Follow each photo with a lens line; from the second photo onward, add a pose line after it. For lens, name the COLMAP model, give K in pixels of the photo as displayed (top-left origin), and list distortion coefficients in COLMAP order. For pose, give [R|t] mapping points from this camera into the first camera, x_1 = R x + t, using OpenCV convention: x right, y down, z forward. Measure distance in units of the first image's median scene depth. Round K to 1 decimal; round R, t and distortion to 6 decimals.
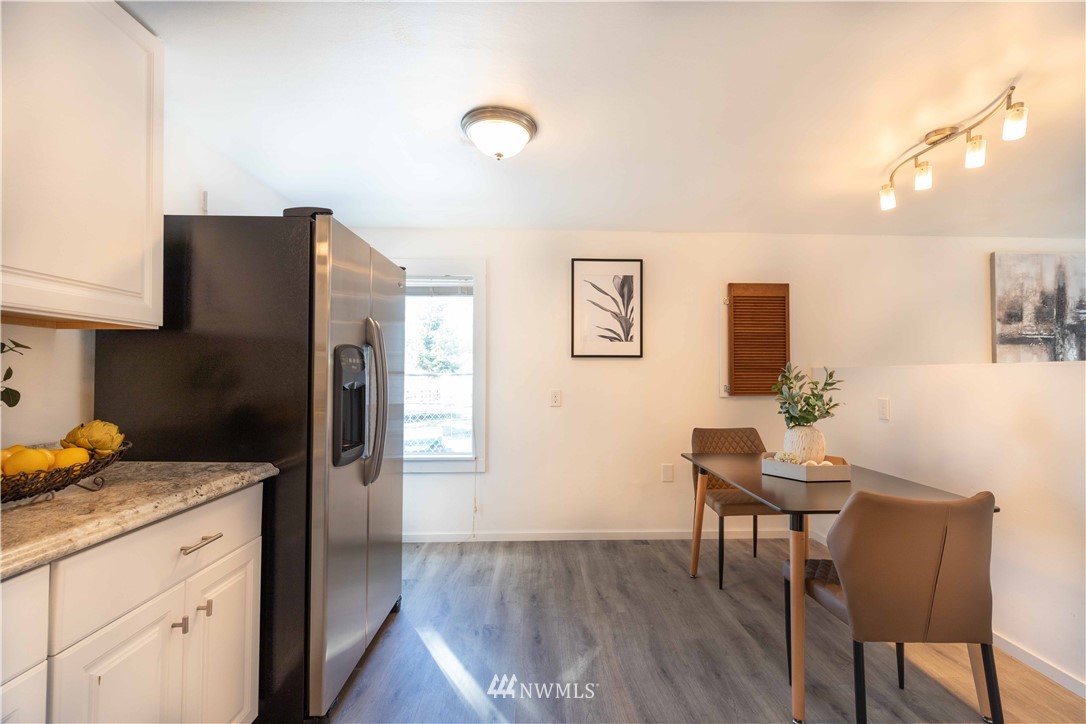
lens RADIAL K [[490.0, 0, 547.2], [0, 490.0, 360.8], [0, 0, 1]] dist [0.001378, 0.000295]
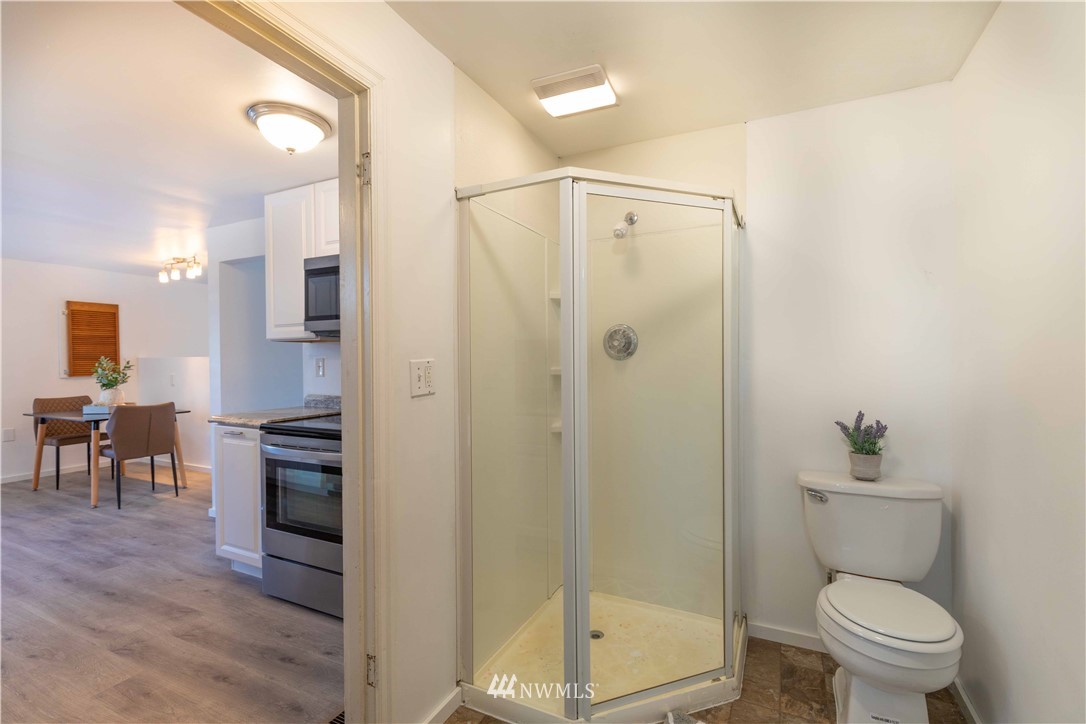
lens RADIAL K [[490.0, 0, 547.2], [0, 490.0, 360.8], [0, 0, 1]] dist [0.001378, 0.000295]
pose [[0.454113, -0.010092, 0.890887, -0.354408], [-0.011954, 0.999777, 0.017418, -0.027774], [-0.890864, -0.018560, 0.453891, -1.174234]]
